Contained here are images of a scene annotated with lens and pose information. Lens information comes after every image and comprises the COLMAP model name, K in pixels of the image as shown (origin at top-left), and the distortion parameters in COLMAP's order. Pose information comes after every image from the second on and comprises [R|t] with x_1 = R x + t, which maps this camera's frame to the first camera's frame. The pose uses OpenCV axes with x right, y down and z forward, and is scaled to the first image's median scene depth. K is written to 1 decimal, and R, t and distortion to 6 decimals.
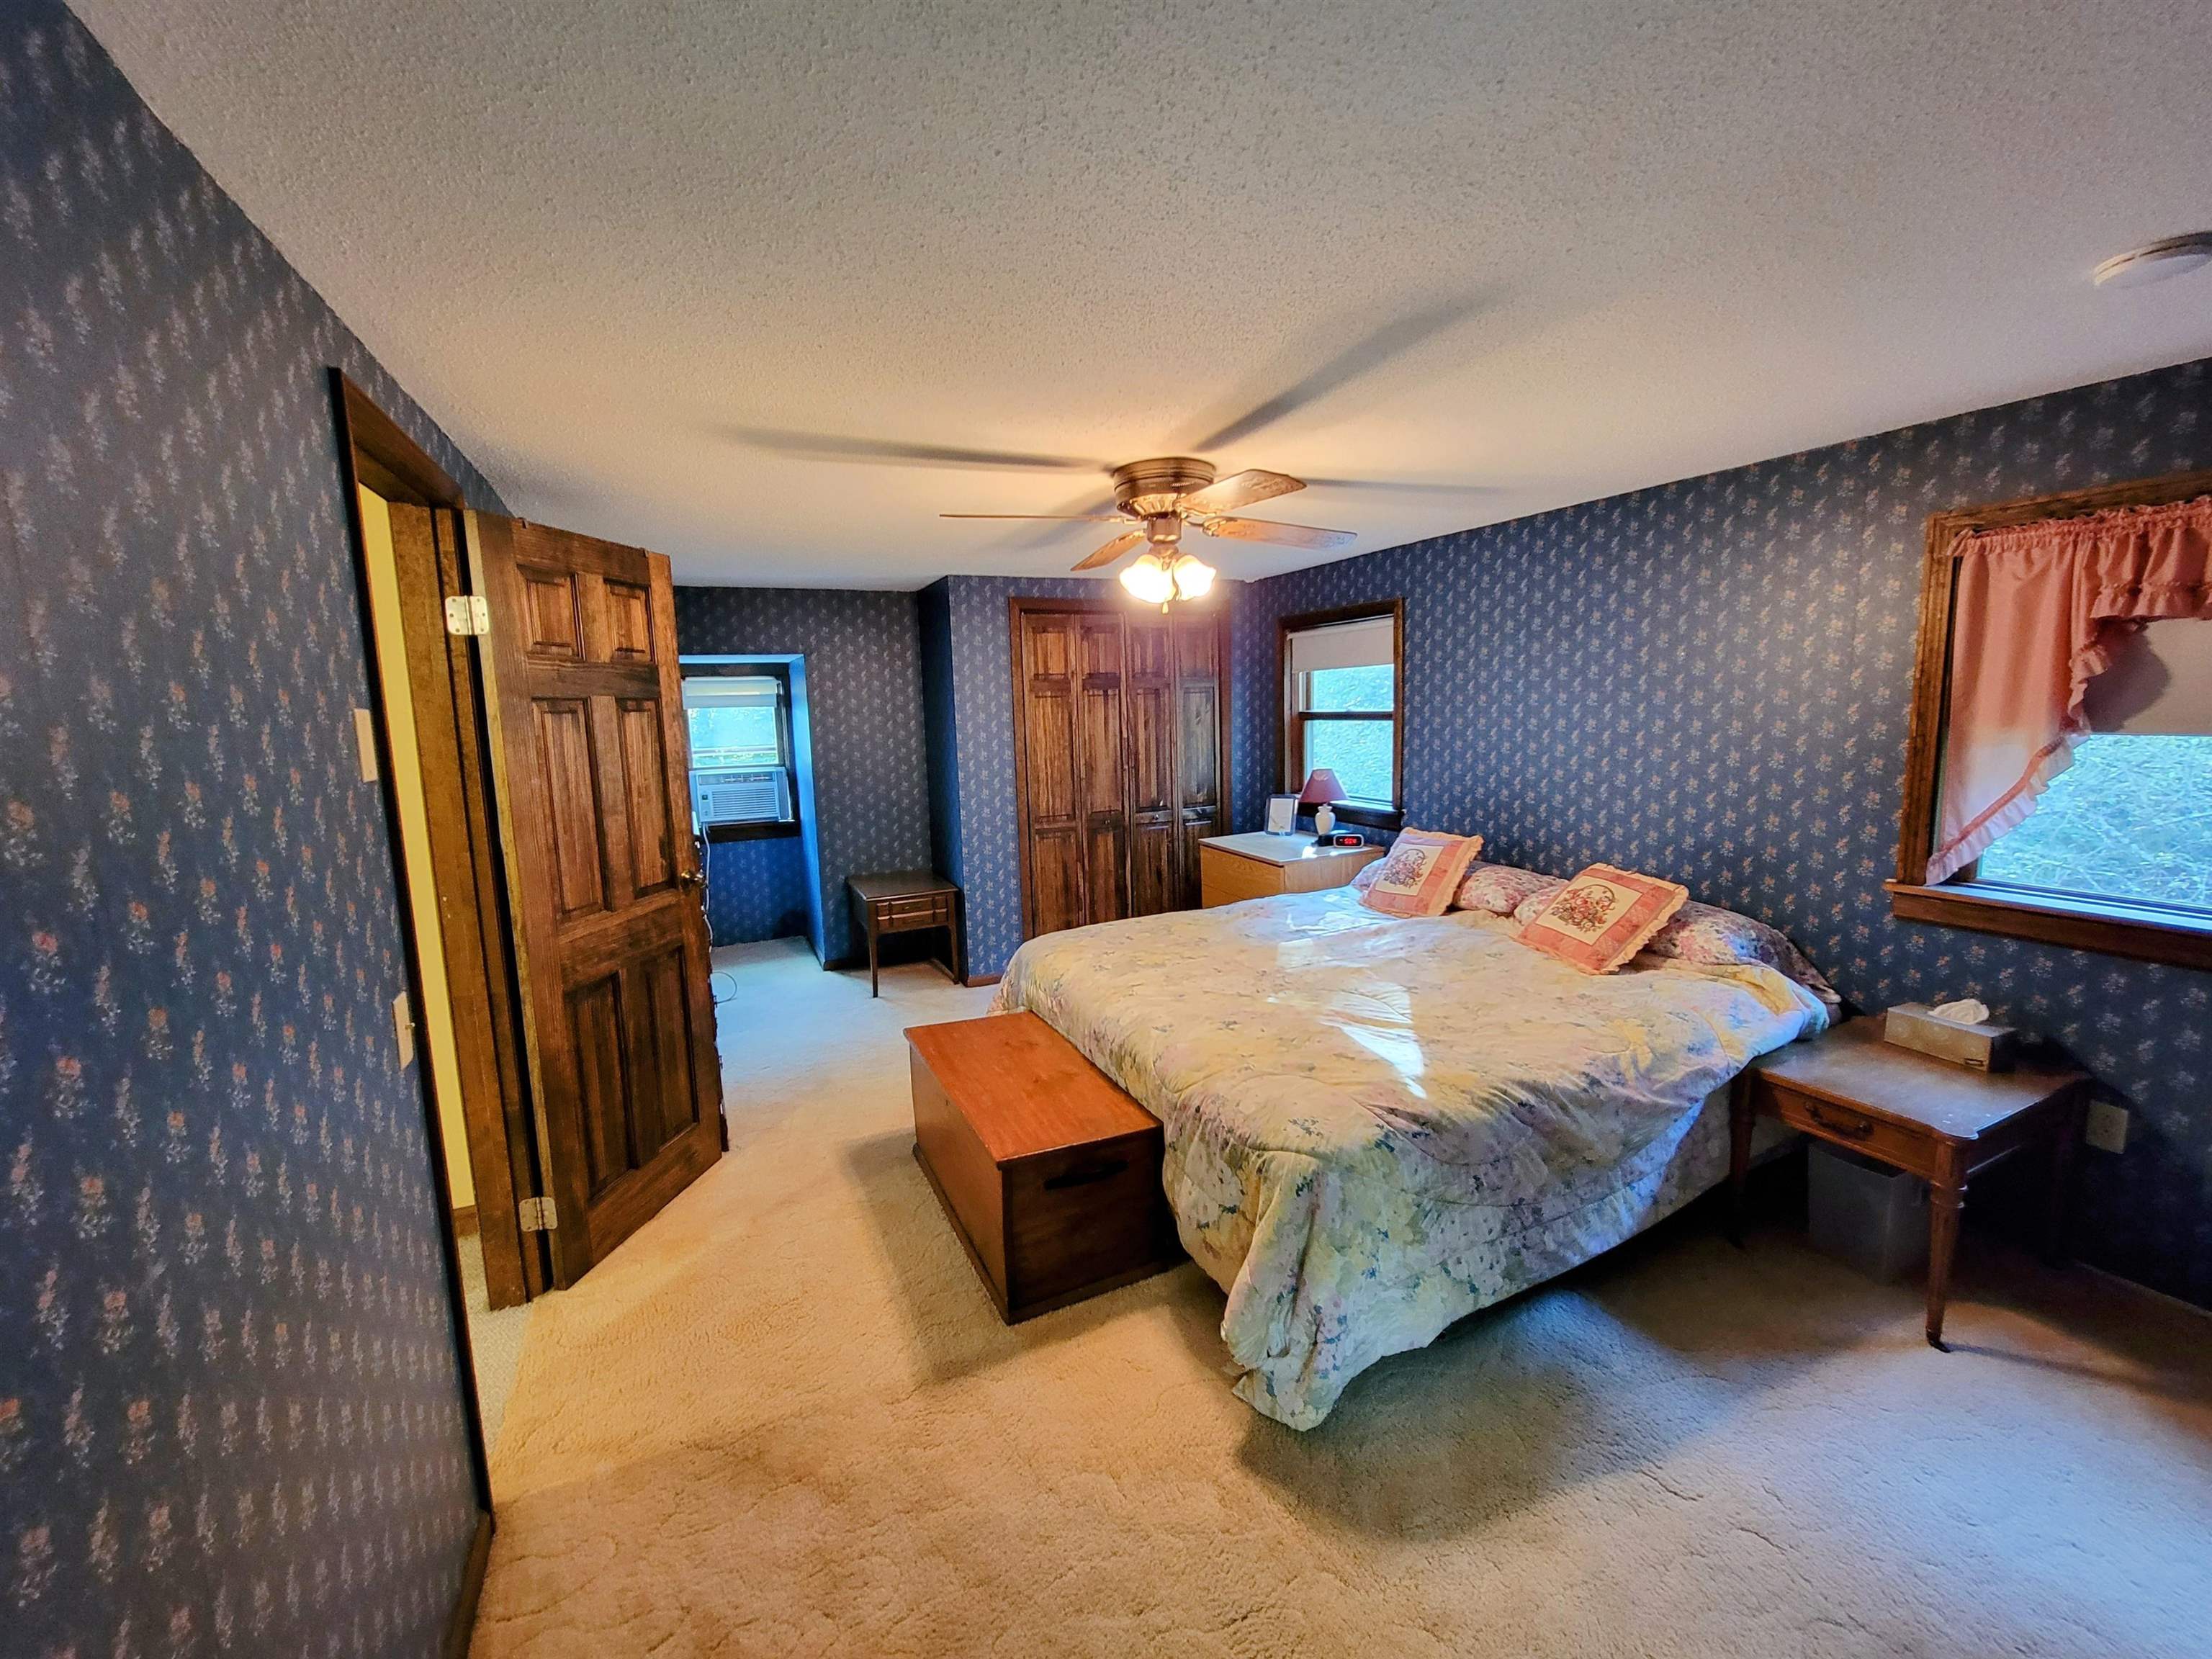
lens RADIAL K [[896.6, 0, 1118.8], [0, 896.6, 827.8], [0, 0, 1]] dist [-0.001738, -0.000741]
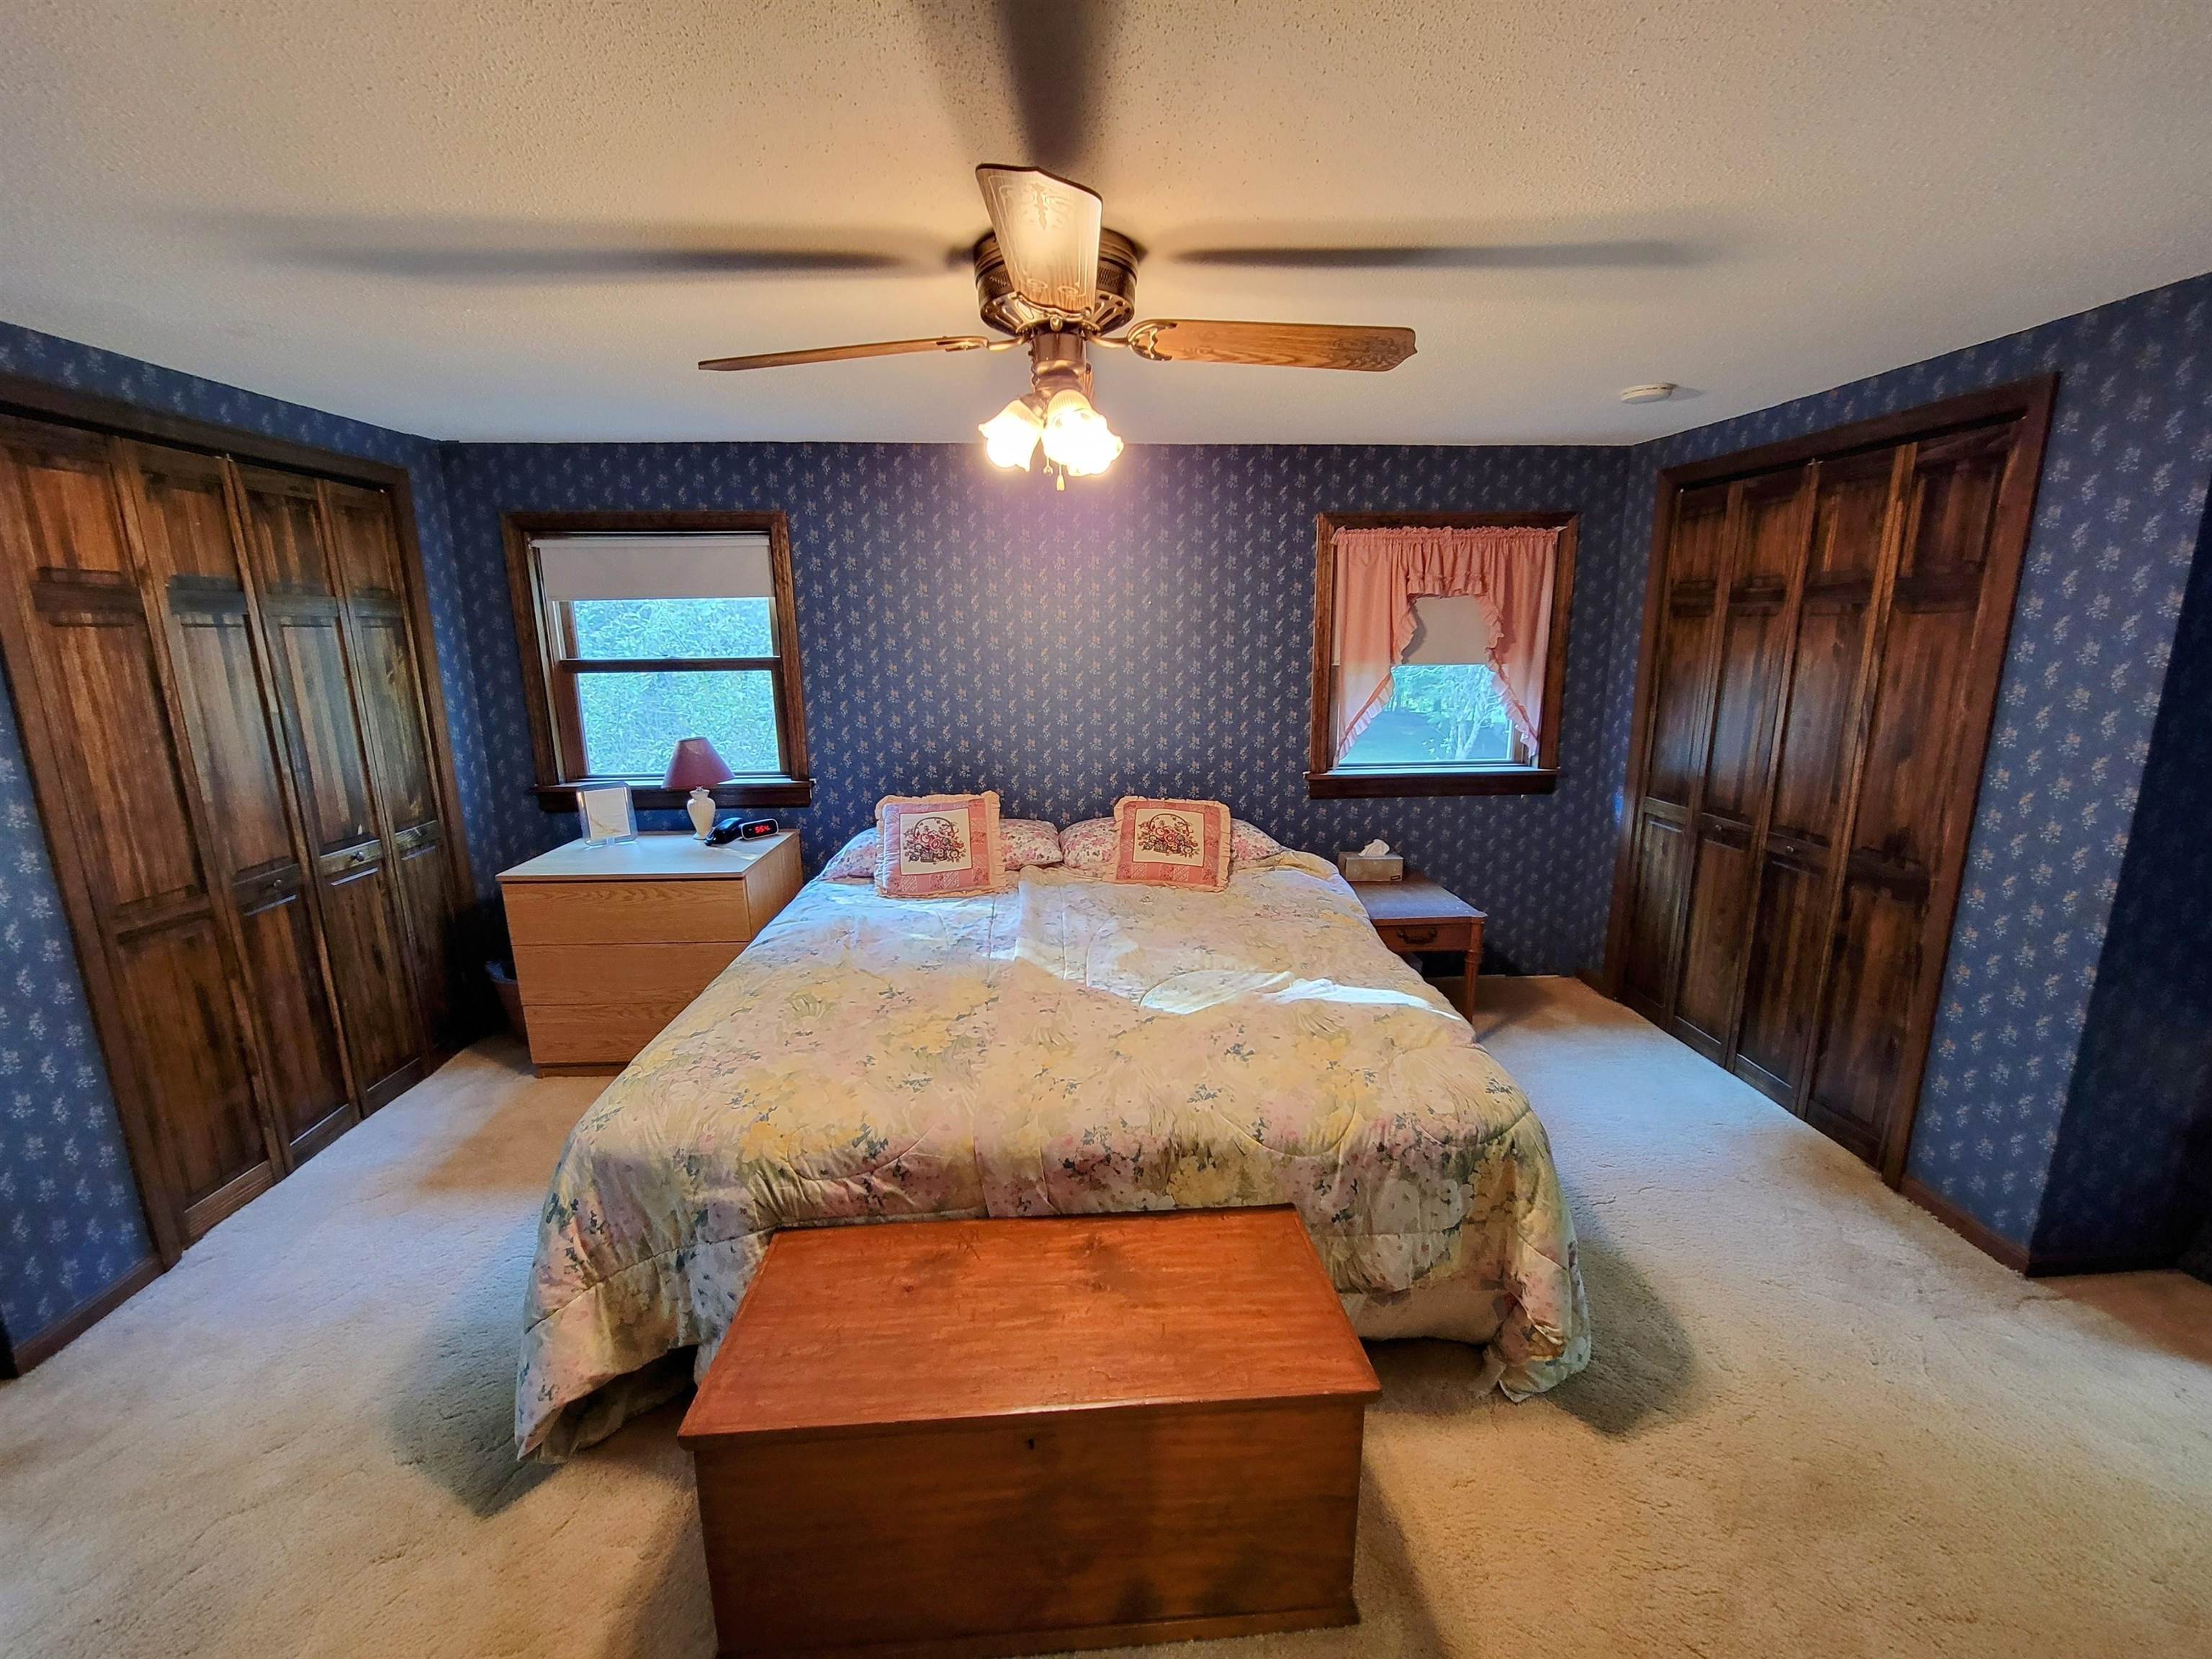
lens RADIAL K [[896.6, 0, 1112.2], [0, 896.6, 824.5], [0, 0, 1]] dist [-0.001738, -0.000741]
pose [[0.371830, -0.169575, 0.912681, -0.301223], [0.129358, 0.983046, 0.129948, -0.045323], [-0.919244, 0.069744, 0.387462, 0.395878]]
